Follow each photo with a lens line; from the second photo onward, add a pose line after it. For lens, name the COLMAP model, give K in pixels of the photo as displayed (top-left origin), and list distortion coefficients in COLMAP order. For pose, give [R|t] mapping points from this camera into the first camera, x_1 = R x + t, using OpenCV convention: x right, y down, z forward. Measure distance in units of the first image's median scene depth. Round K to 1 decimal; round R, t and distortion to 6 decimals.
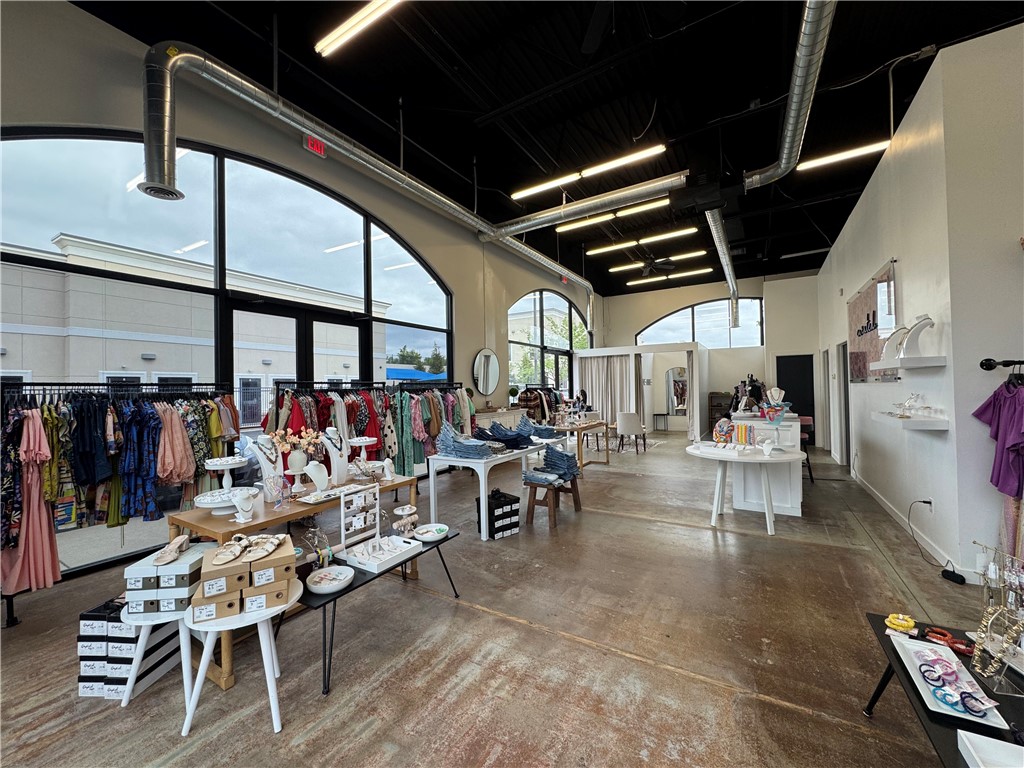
lens RADIAL K [[408.6, 0, 510.7], [0, 408.6, 383.3], [0, 0, 1]] dist [-0.003581, 0.000128]
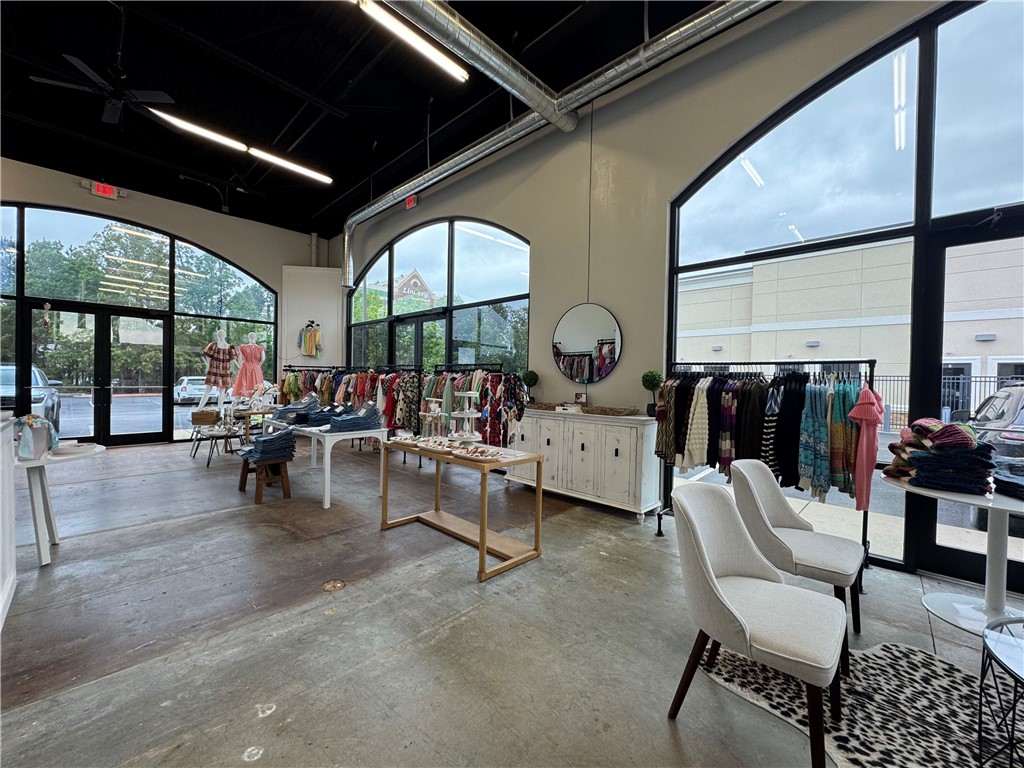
lens RADIAL K [[408.6, 0, 510.7], [0, 408.6, 383.3], [0, 0, 1]] dist [-0.003581, 0.000128]
pose [[0.978494, 0.045467, -0.201201, 1.200845], [-0.039567, 0.998664, 0.033250, -0.023093], [0.202444, -0.024574, 0.978985, -0.107571]]
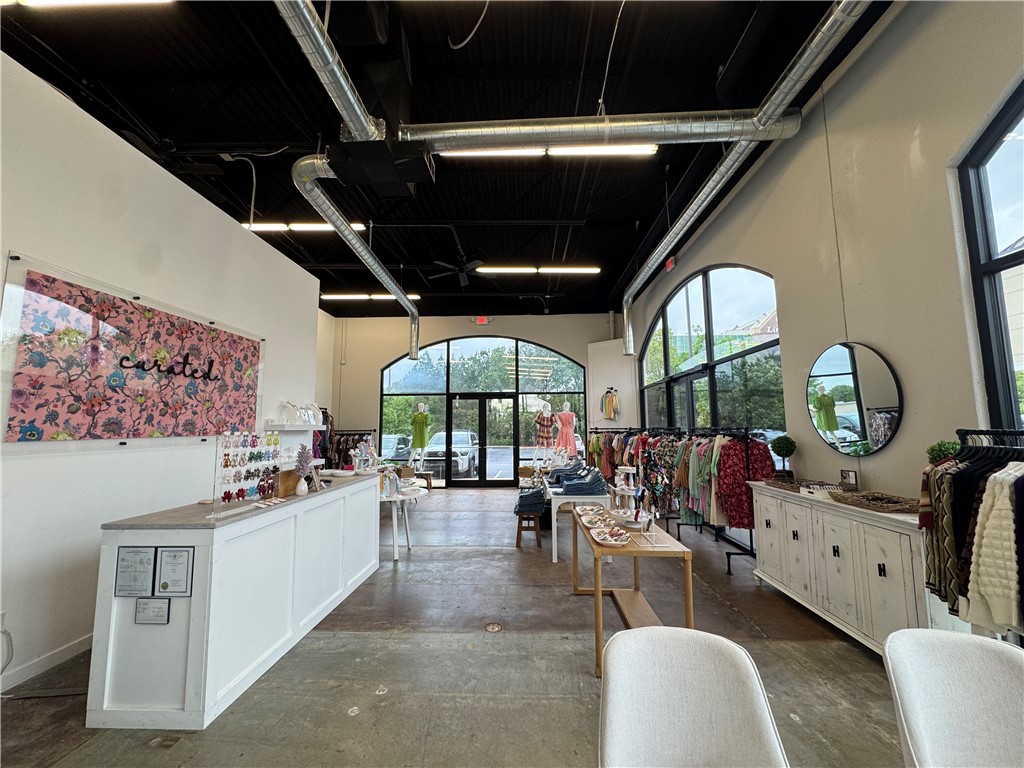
lens RADIAL K [[408.6, 0, 510.7], [0, 408.6, 383.3], [0, 0, 1]] dist [-0.003581, 0.000128]
pose [[0.498118, -0.073503, -0.863988, 1.482622], [0.009281, 0.996796, -0.079450, -0.068744], [0.867059, 0.031557, 0.497204, 0.048503]]
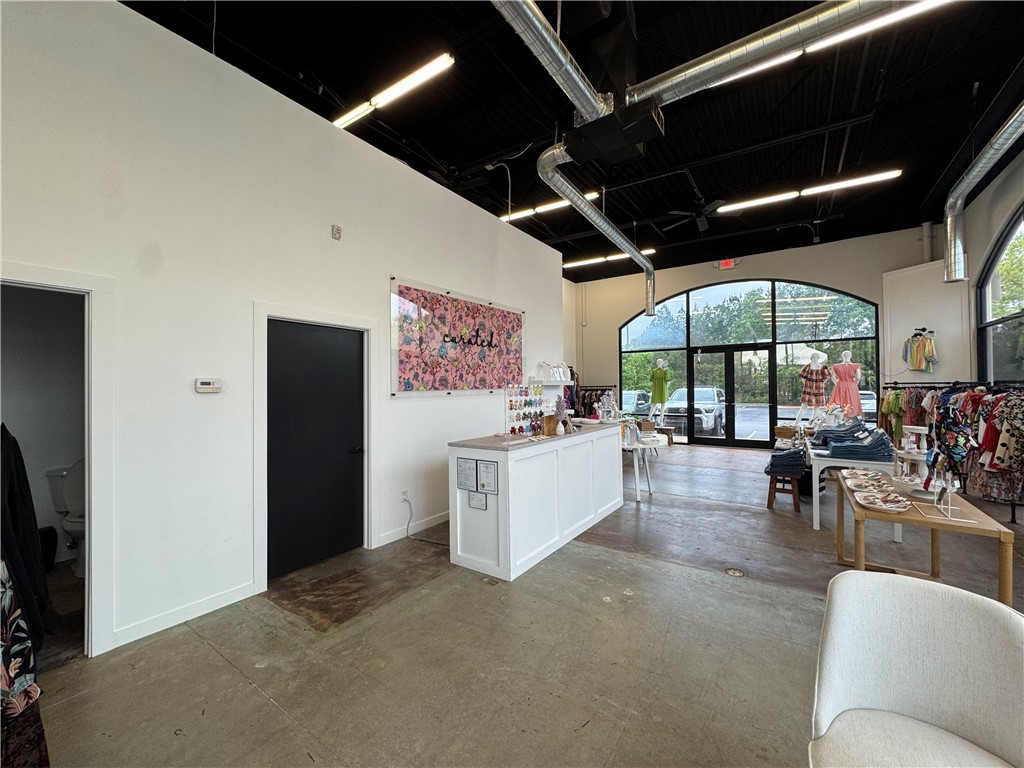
lens RADIAL K [[408.6, 0, 510.7], [0, 408.6, 383.3], [0, 0, 1]] dist [-0.003581, 0.000128]
pose [[-0.047974, 0.016155, -0.998718, 1.563195], [0.027096, 0.999522, 0.014866, -0.064669], [0.998481, -0.026349, -0.048389, 0.031936]]
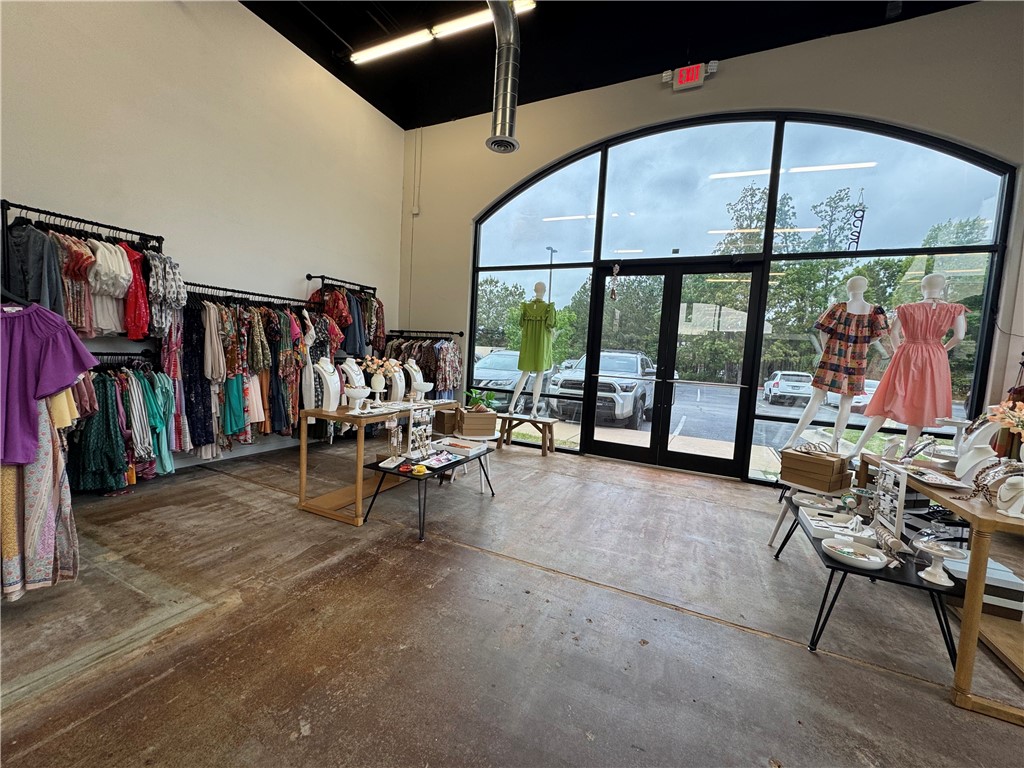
lens RADIAL K [[408.6, 0, 510.7], [0, 408.6, 383.3], [0, 0, 1]] dist [-0.003581, 0.000128]
pose [[0.107982, 0.107541, -0.988319, 0.438700], [-0.043080, 0.993704, 0.103420, 0.016879], [0.993219, 0.031410, 0.111935, 0.531024]]
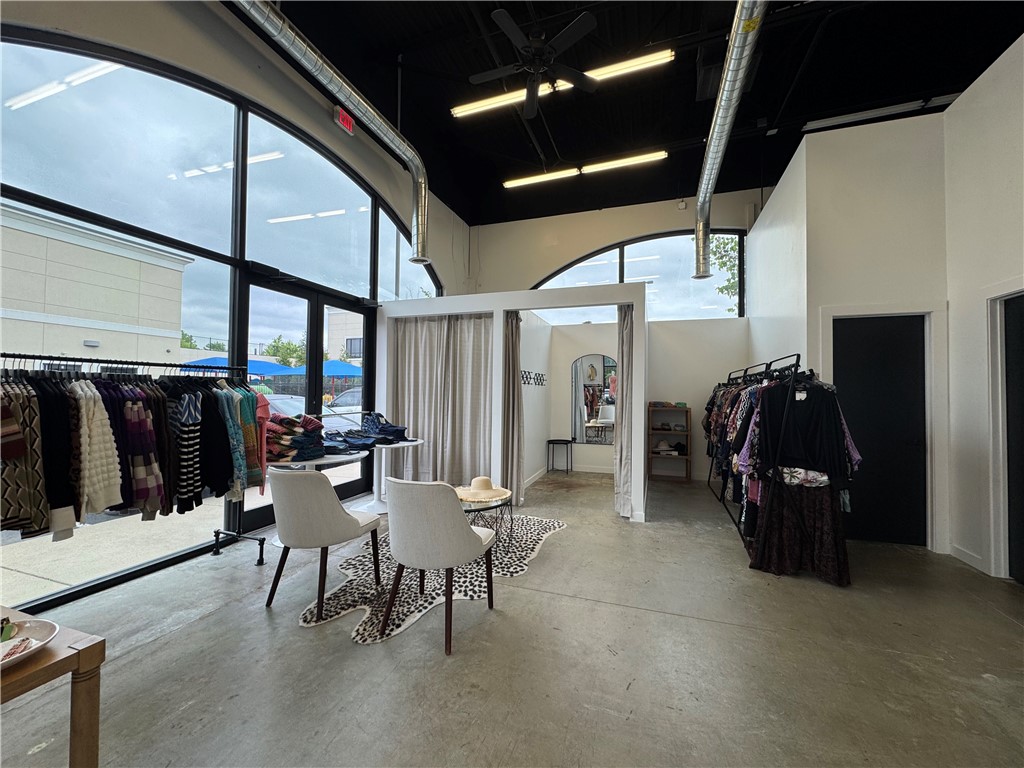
lens RADIAL K [[408.6, 0, 510.7], [0, 408.6, 383.3], [0, 0, 1]] dist [-0.003581, 0.000128]
pose [[-0.217445, 0.044364, 0.975064, 0.834383], [-0.014610, 0.998707, -0.048697, -0.005113], [-0.975963, -0.024834, -0.216515, 0.273776]]
